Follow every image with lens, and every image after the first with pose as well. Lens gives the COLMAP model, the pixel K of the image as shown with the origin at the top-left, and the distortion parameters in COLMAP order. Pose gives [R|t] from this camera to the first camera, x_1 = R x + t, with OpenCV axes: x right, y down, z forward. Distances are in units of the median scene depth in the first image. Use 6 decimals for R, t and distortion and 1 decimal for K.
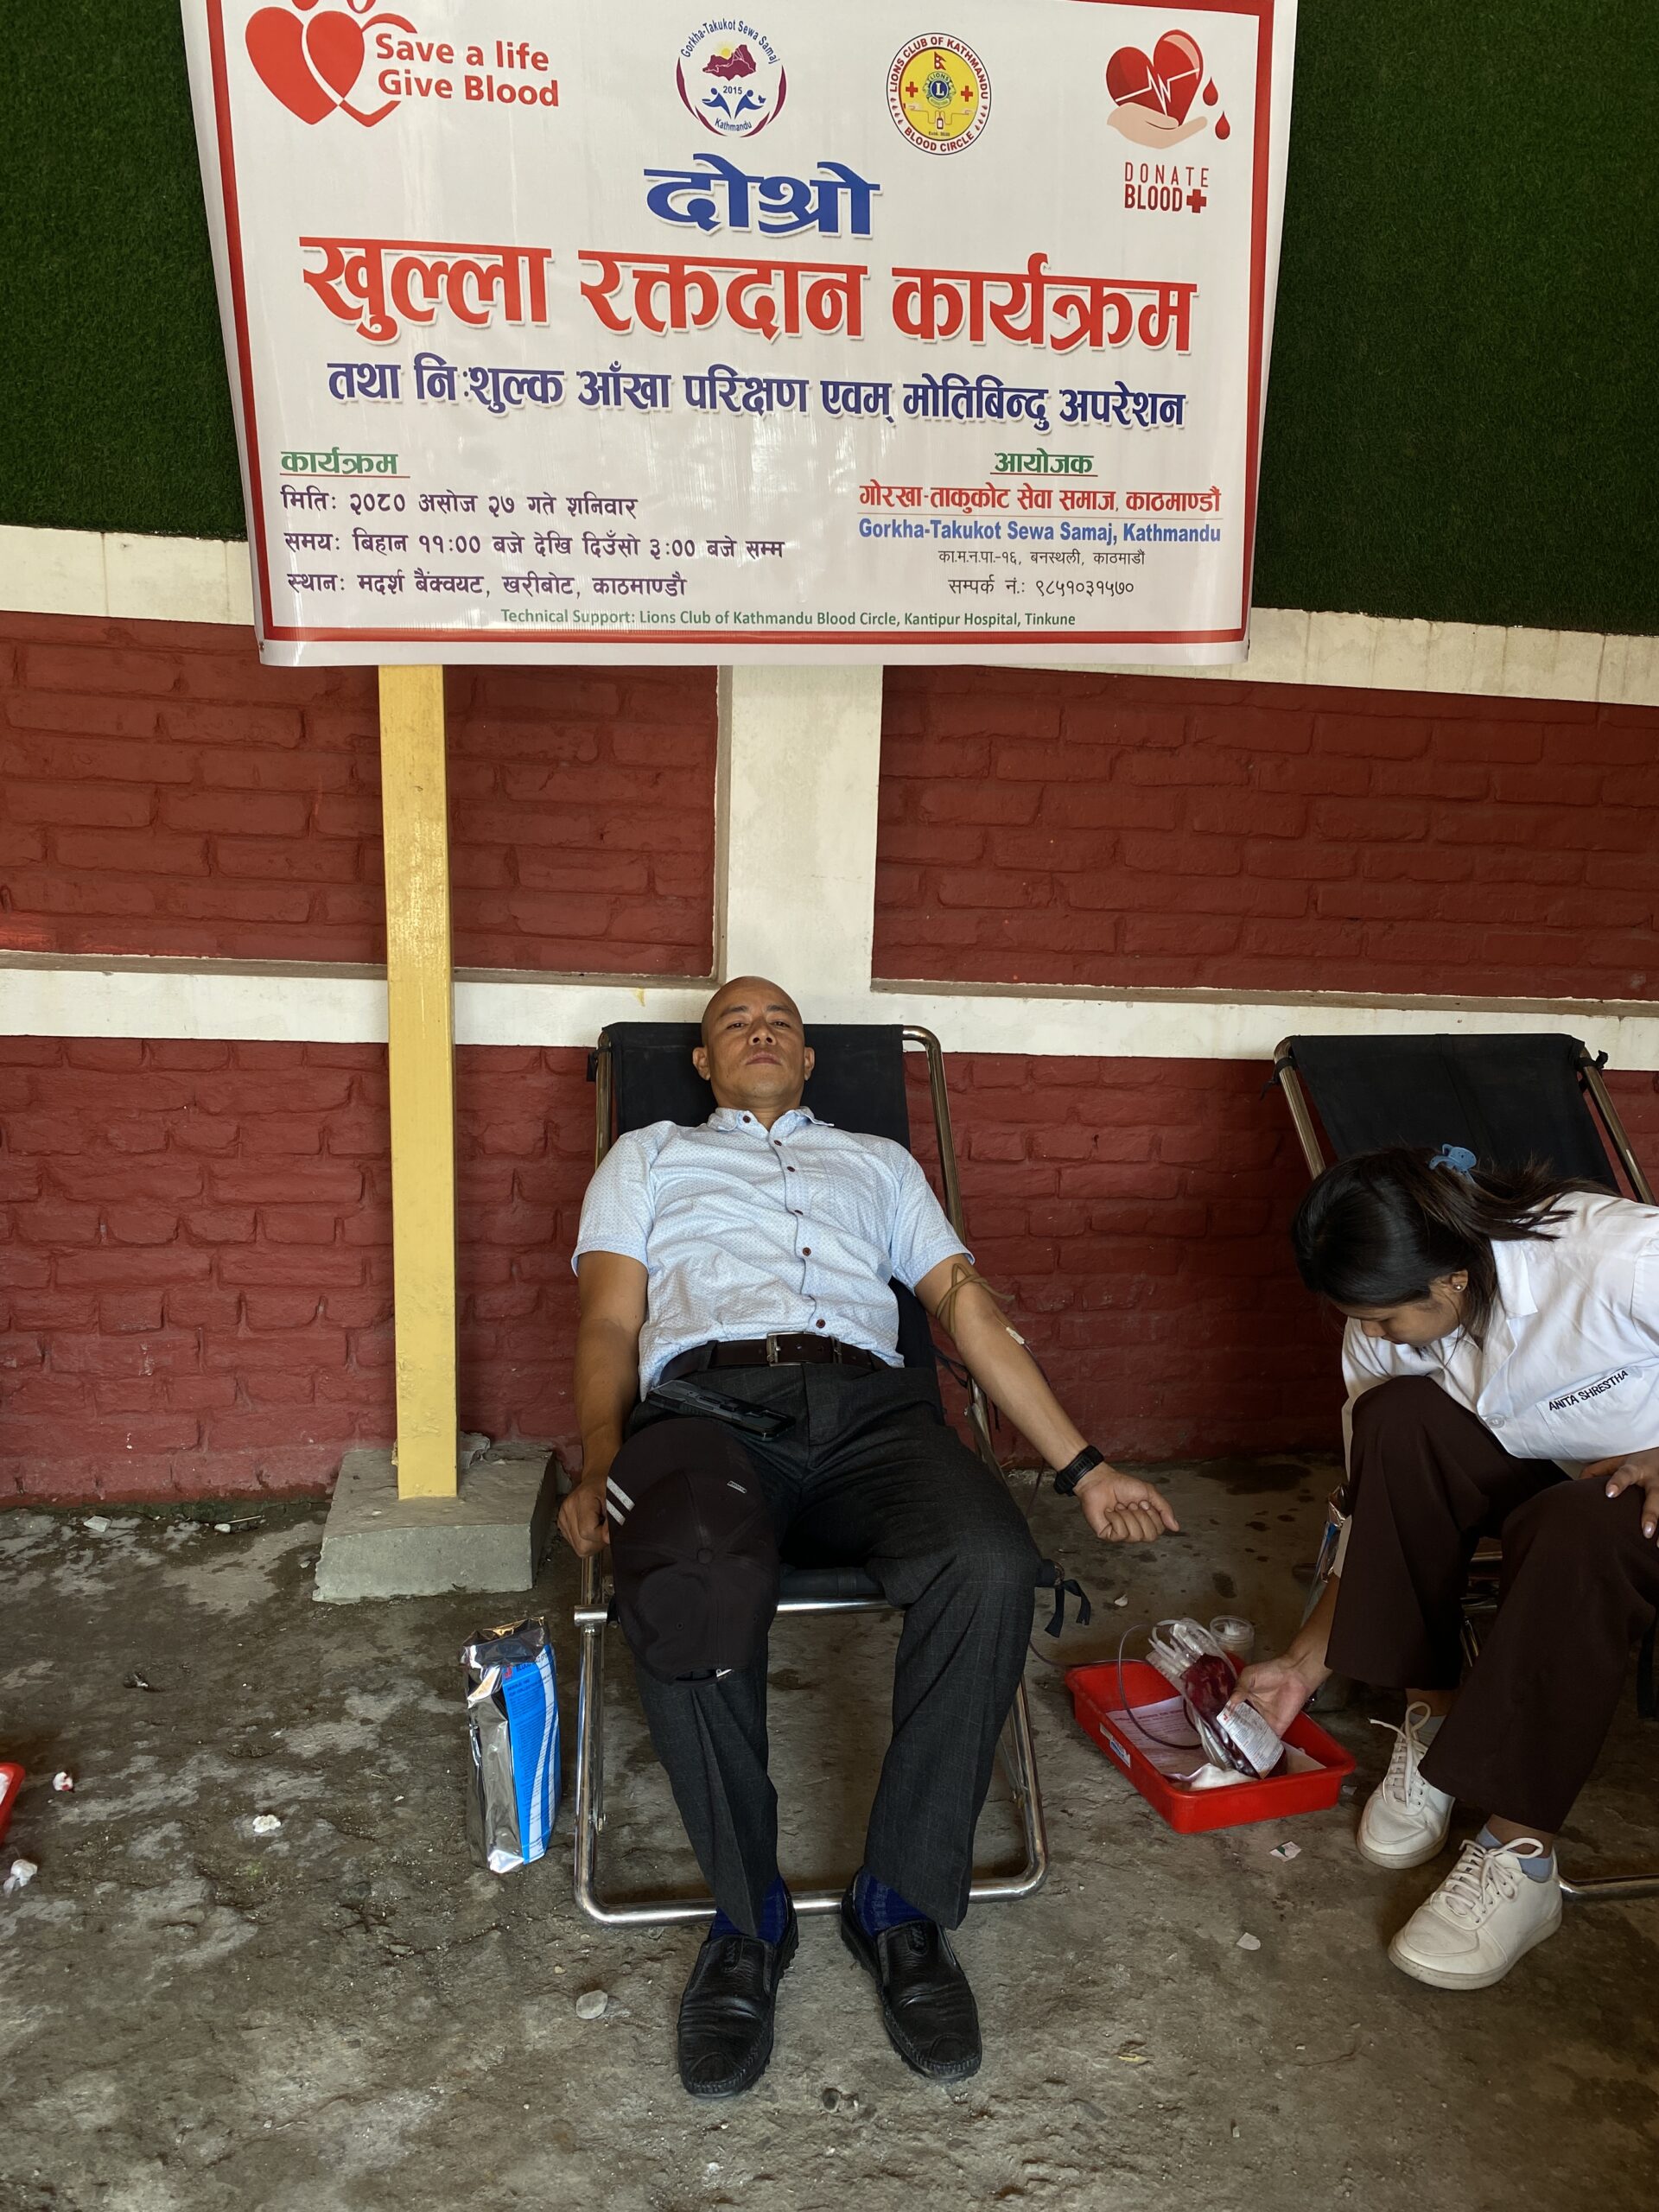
lens RADIAL K [[1696.0, 0, 858.0], [0, 1696.0, 1091.4], [0, 0, 1]] dist [0.028700, -0.024924]
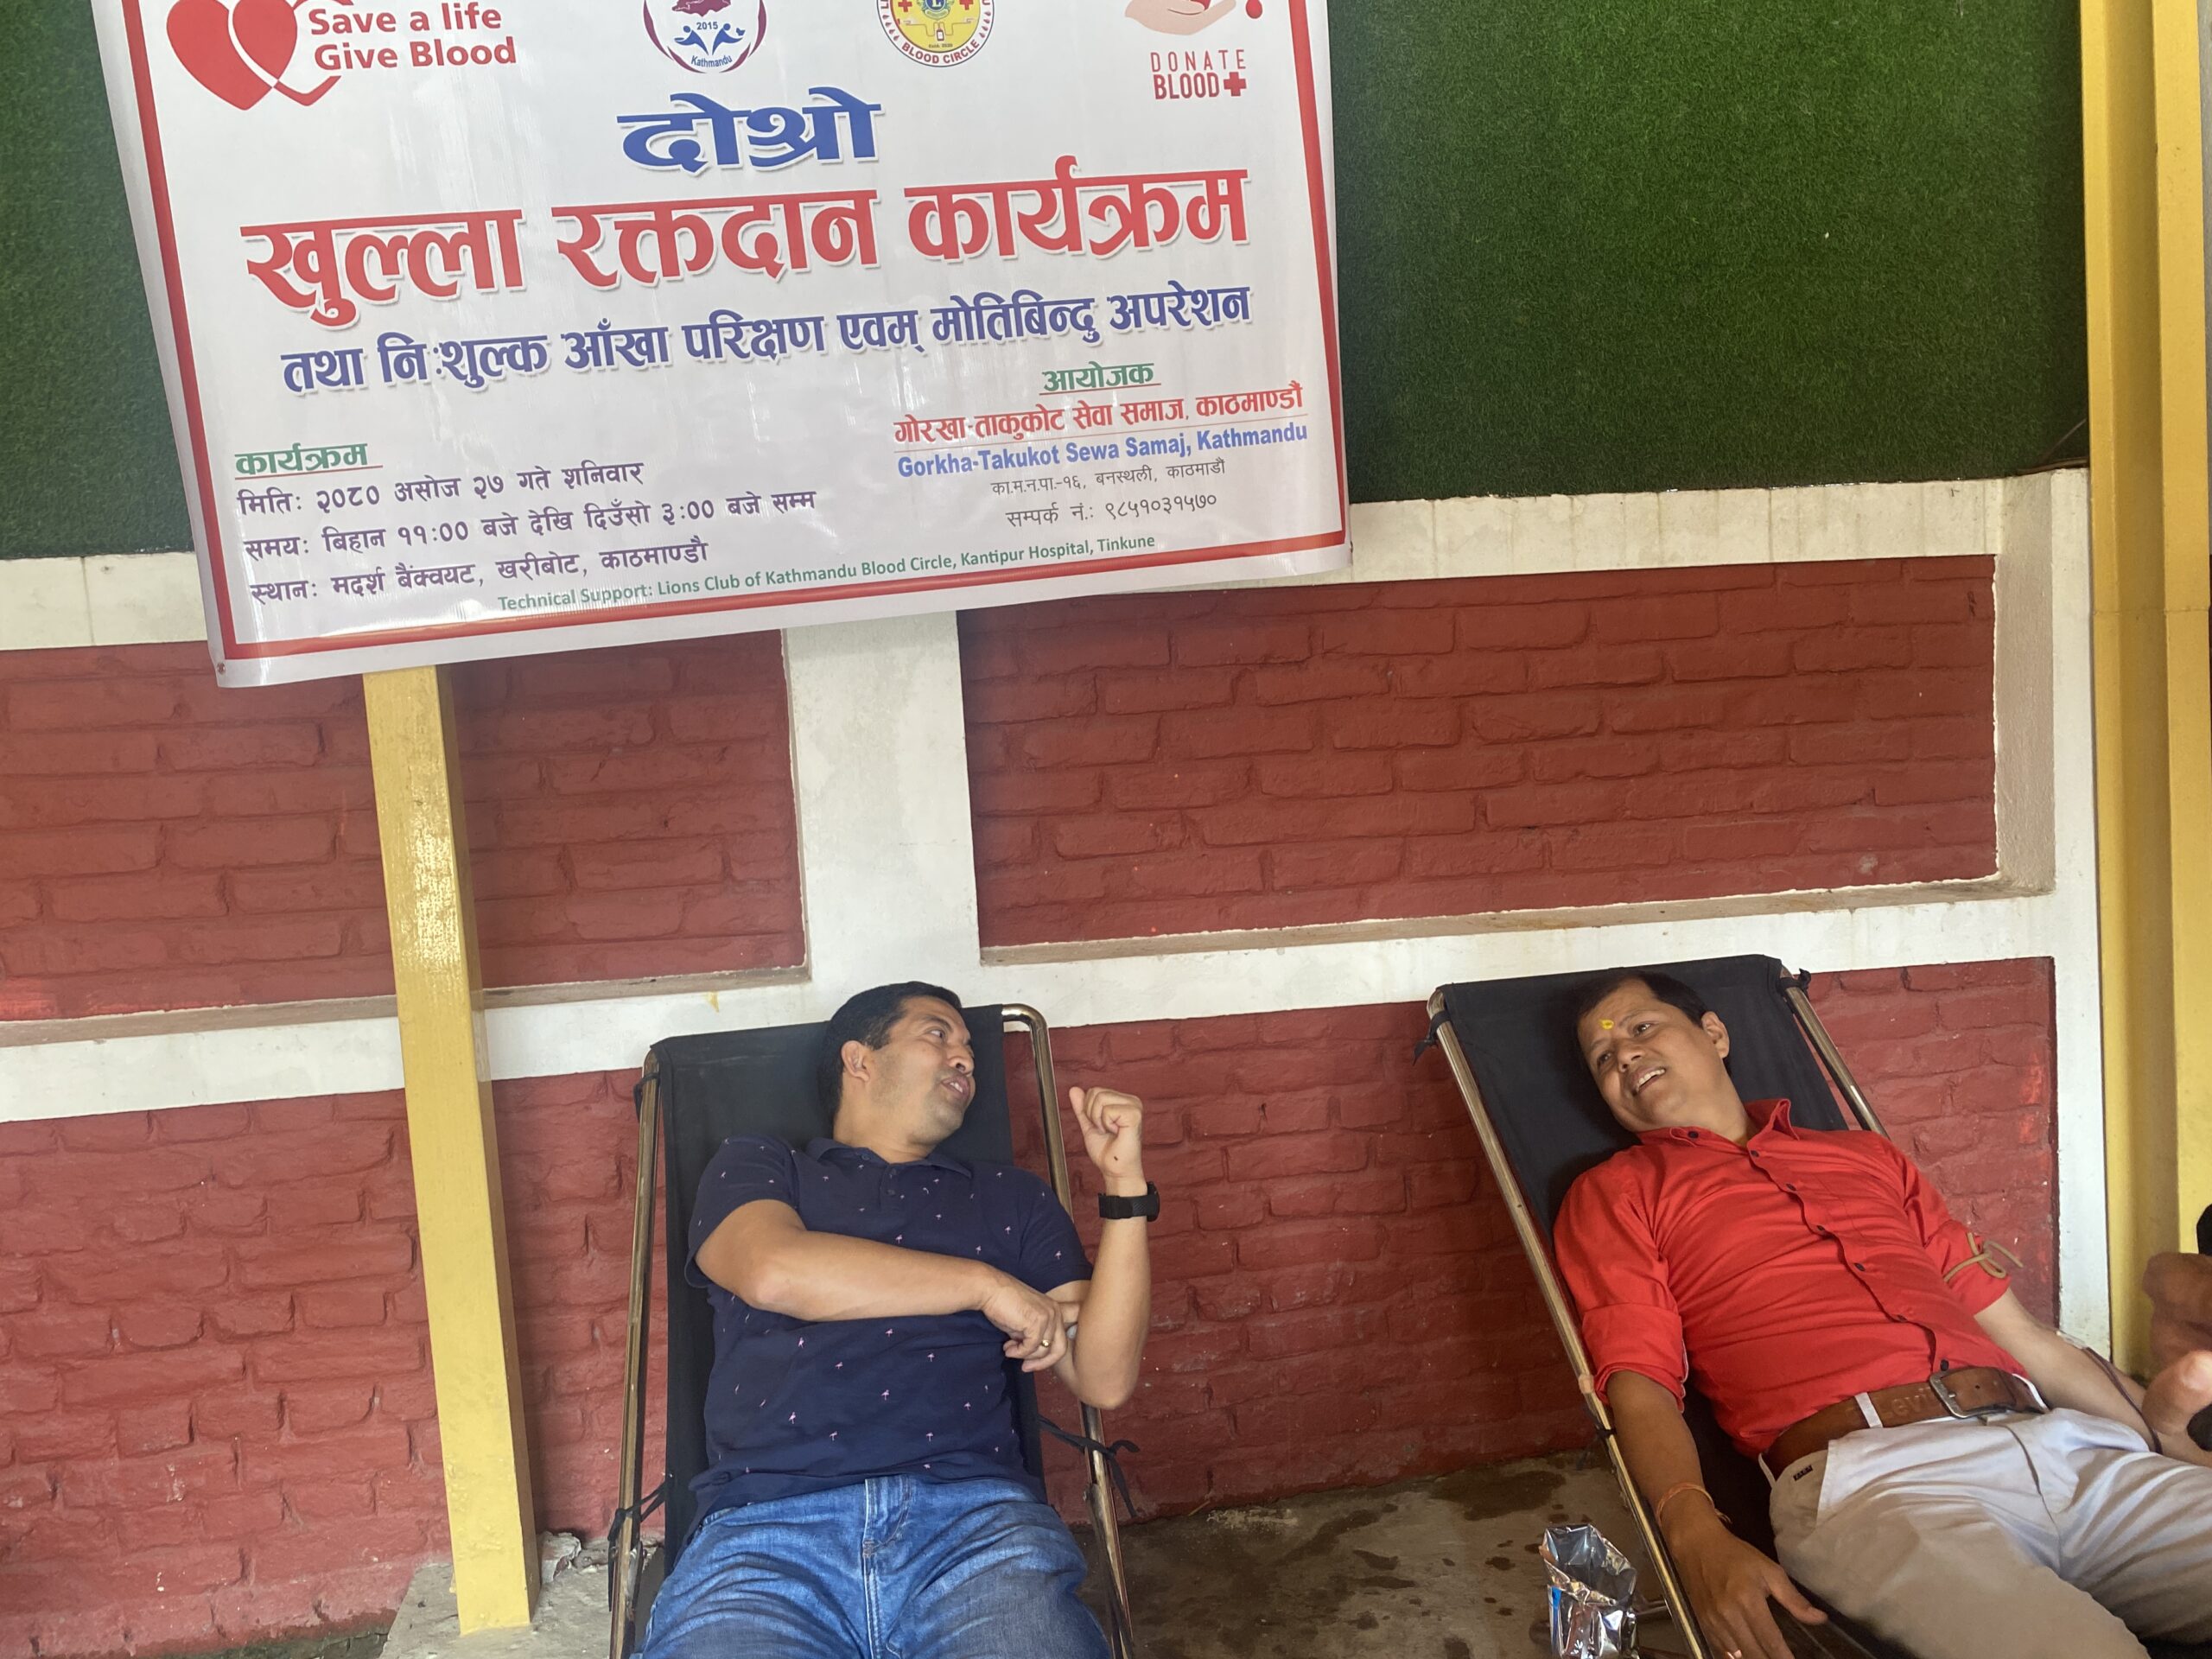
lens RADIAL K [[1696.0, 0, 1075.0], [0, 1696.0, 788.7], [0, 0, 1]] dist [0.028700, -0.024924]
pose [[0.994610, -0.098768, -0.031543, 0.102424], [0.094312, 0.988223, -0.120502, -0.044617], [0.043073, 0.116877, 0.992212, 0.129379]]
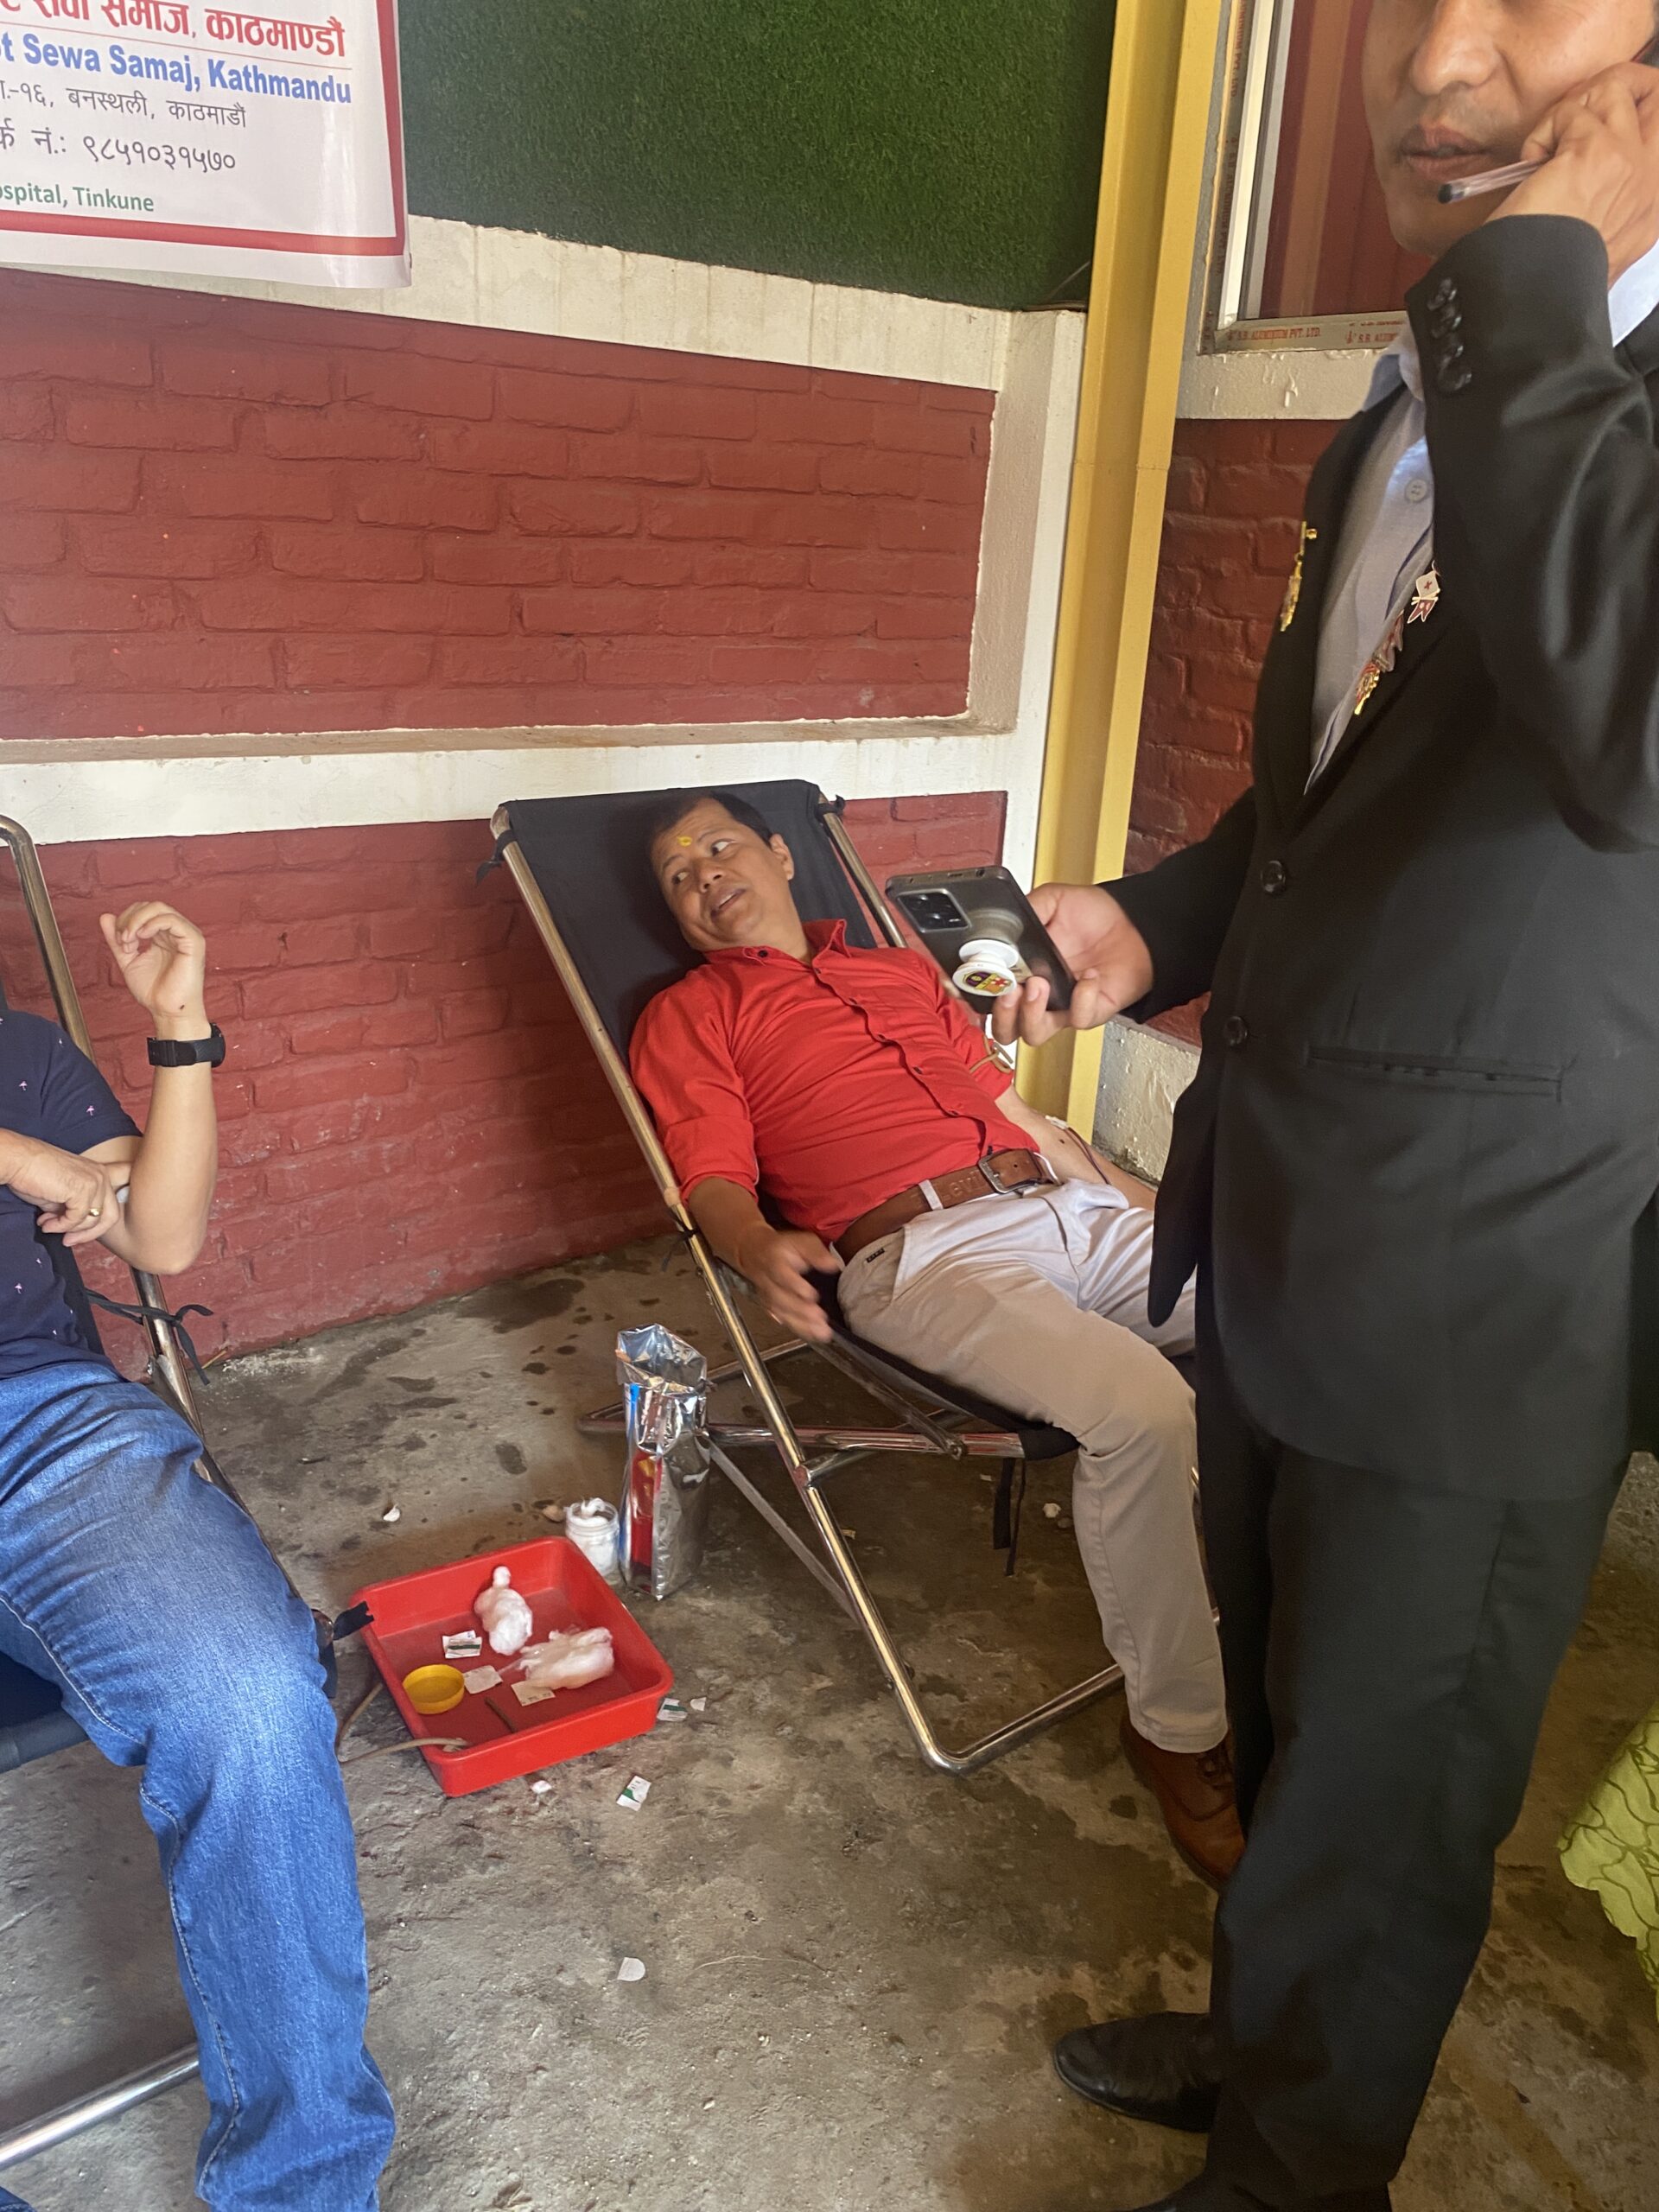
lens RADIAL K [[1696.0, 0, 837.9], [0, 1696.0, 1096.1], [0, 0, 1]] dist [0.028700, -0.024924]
pose [[0.889698, -0.147639, 0.432019, 0.022608], [0.067901, 0.978535, 0.194572, -0.041108], [-0.451472, -0.143775, 0.880626, 0.218652]]
